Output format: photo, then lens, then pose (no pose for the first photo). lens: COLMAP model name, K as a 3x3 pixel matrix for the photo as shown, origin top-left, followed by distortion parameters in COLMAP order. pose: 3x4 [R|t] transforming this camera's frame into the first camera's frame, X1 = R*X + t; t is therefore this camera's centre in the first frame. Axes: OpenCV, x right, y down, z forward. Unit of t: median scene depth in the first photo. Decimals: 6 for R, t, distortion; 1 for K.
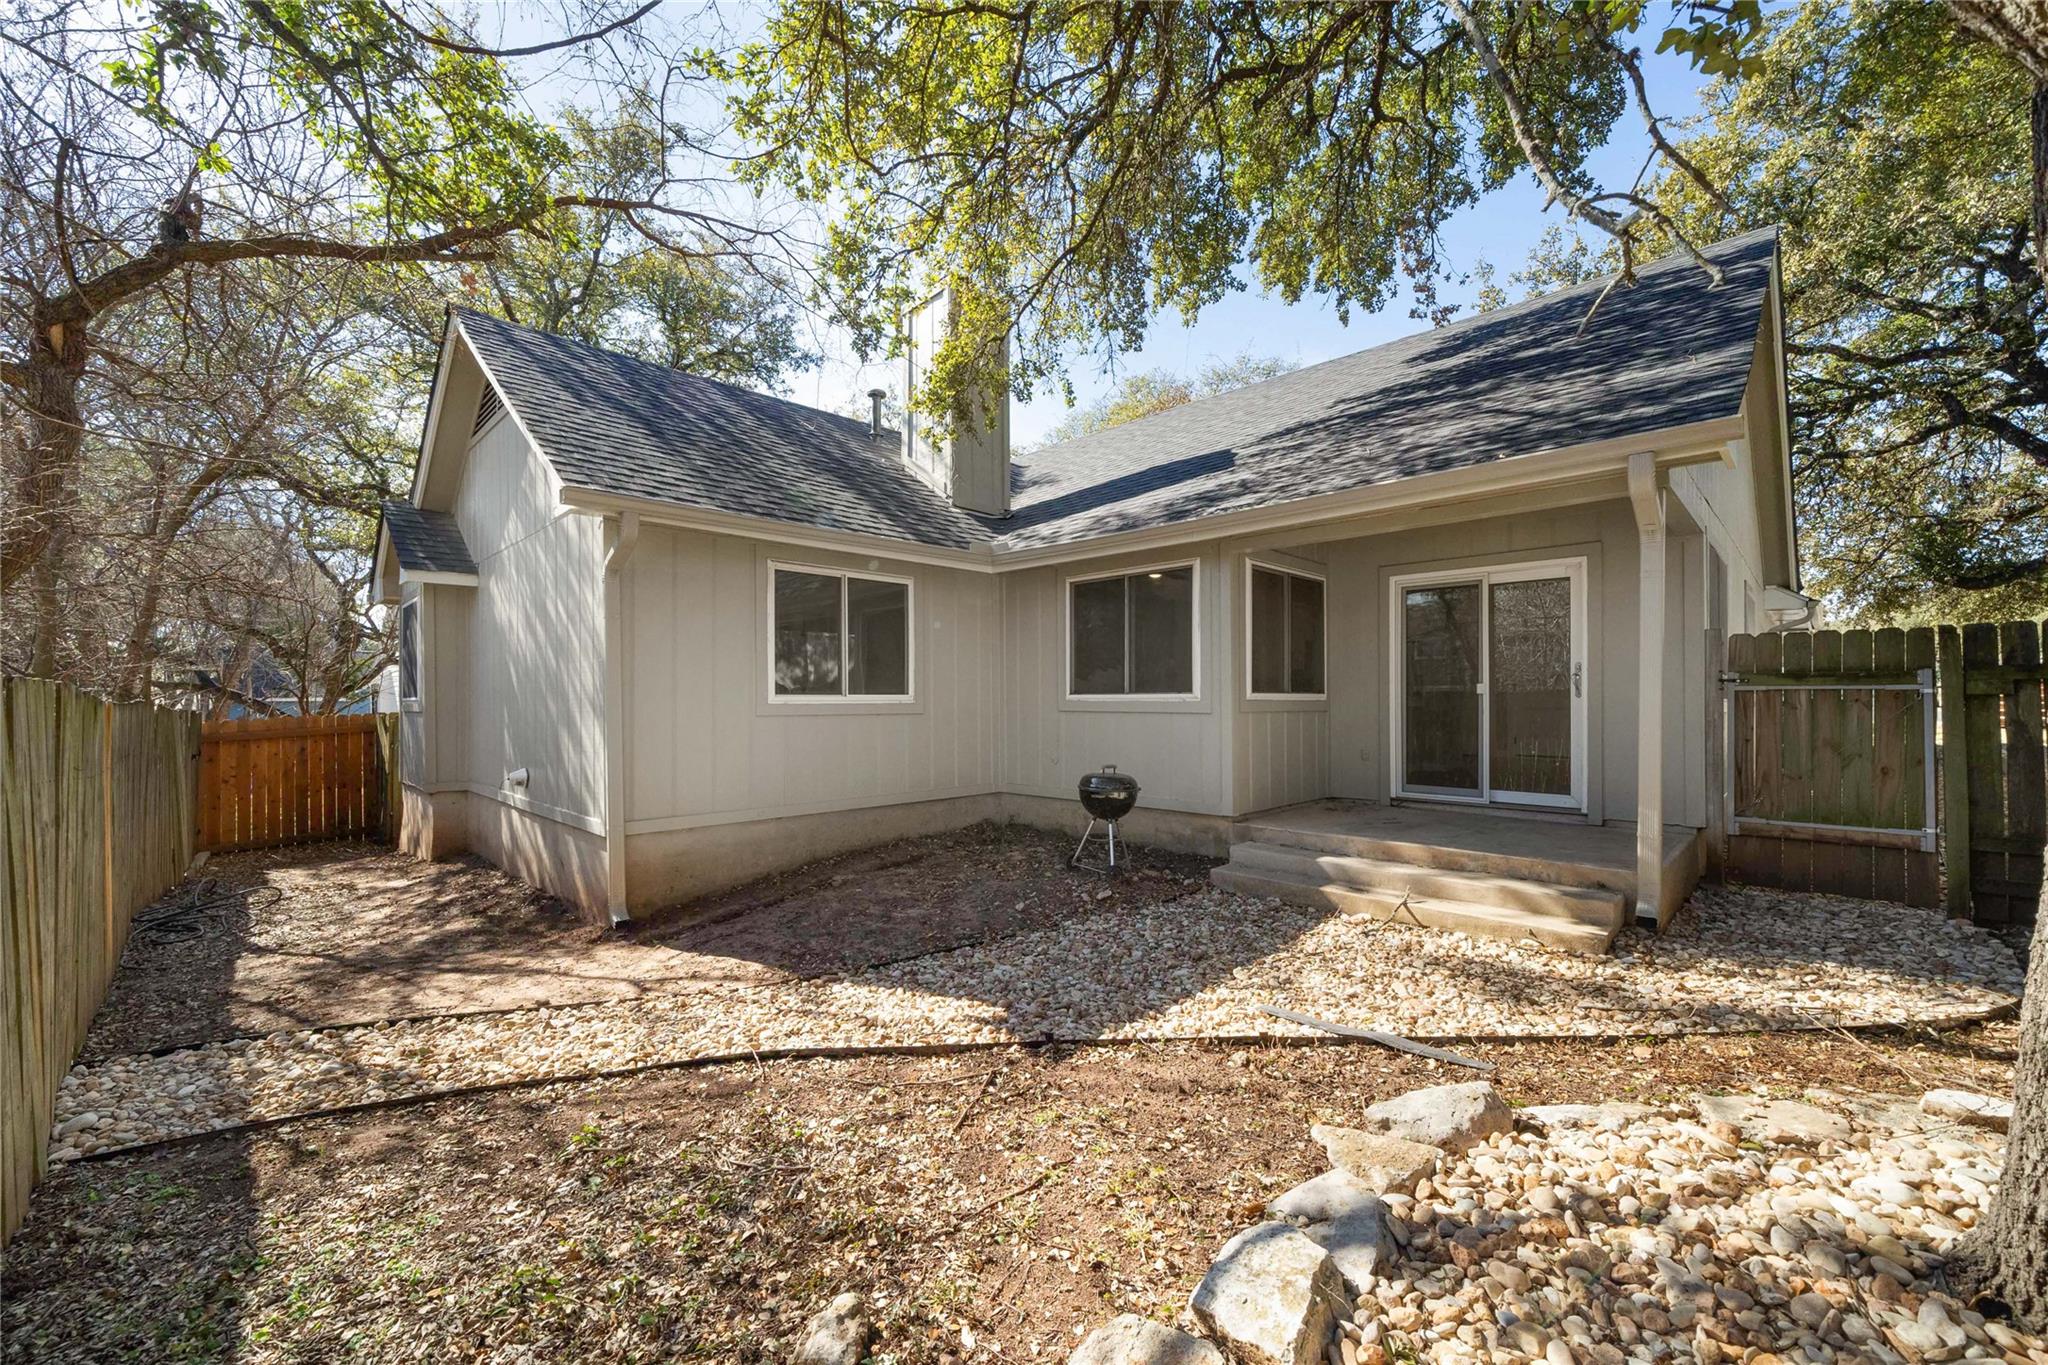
lens RADIAL K [[795.4, 0, 1015.0], [0, 795.4, 694.7], [0, 0, 1]] dist [-0.001513, -0.000310]
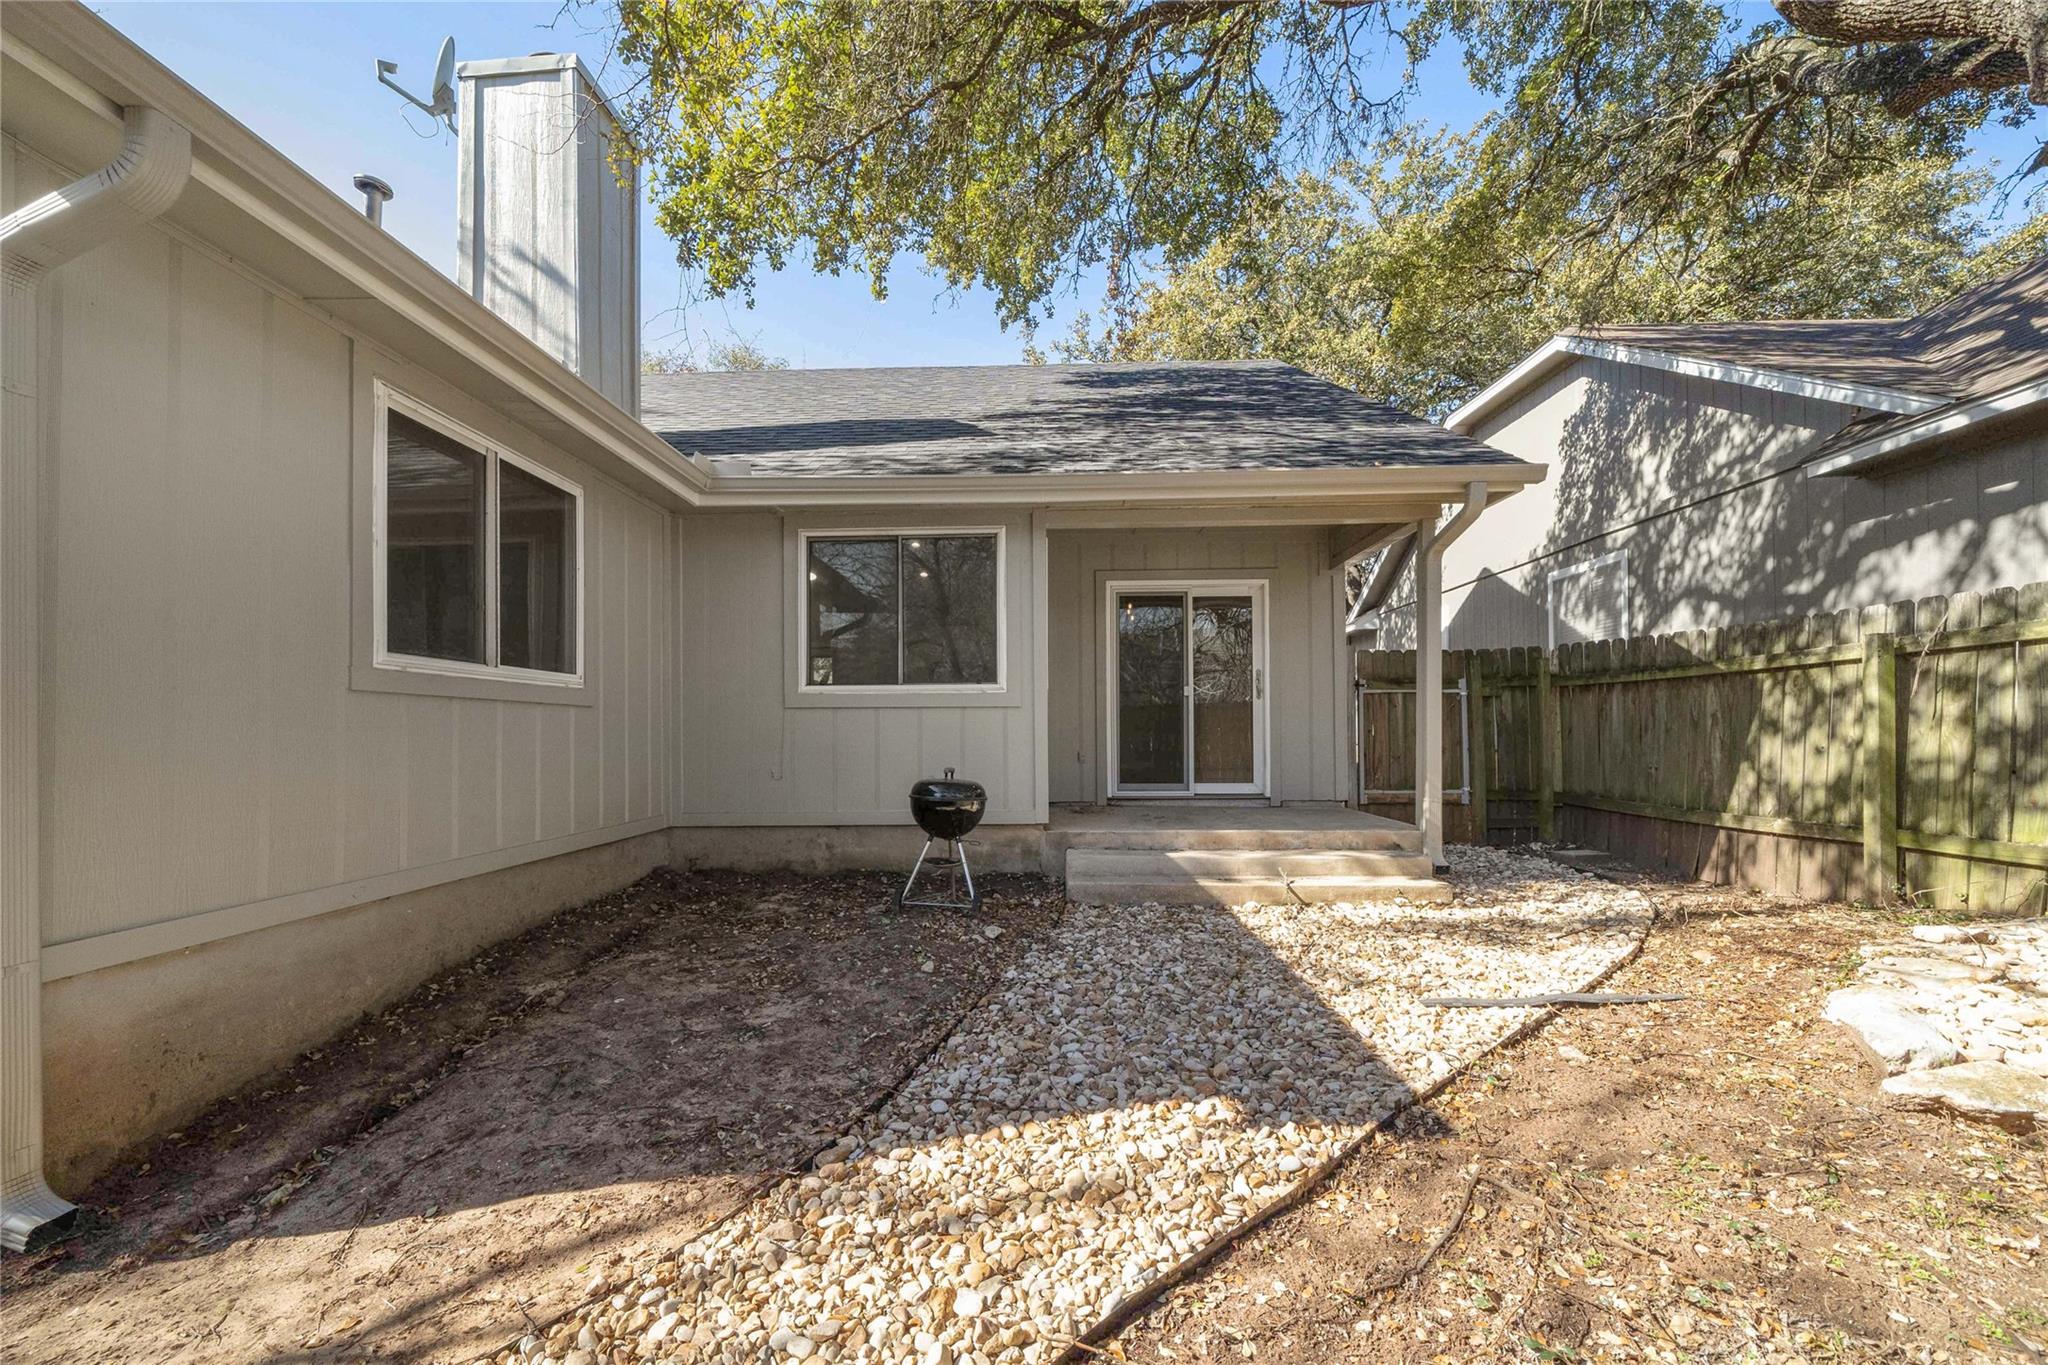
lens RADIAL K [[807.6, 0, 1018.6], [0, 807.6, 721.4], [0, 0, 1]] dist [-0.001786, -0.000204]
pose [[0.733379, 0.008445, 0.679768, -0.374805], [-0.001423, 0.999940, -0.010887, 0.050610], [-0.679819, 0.007017, 0.733347, 0.374097]]
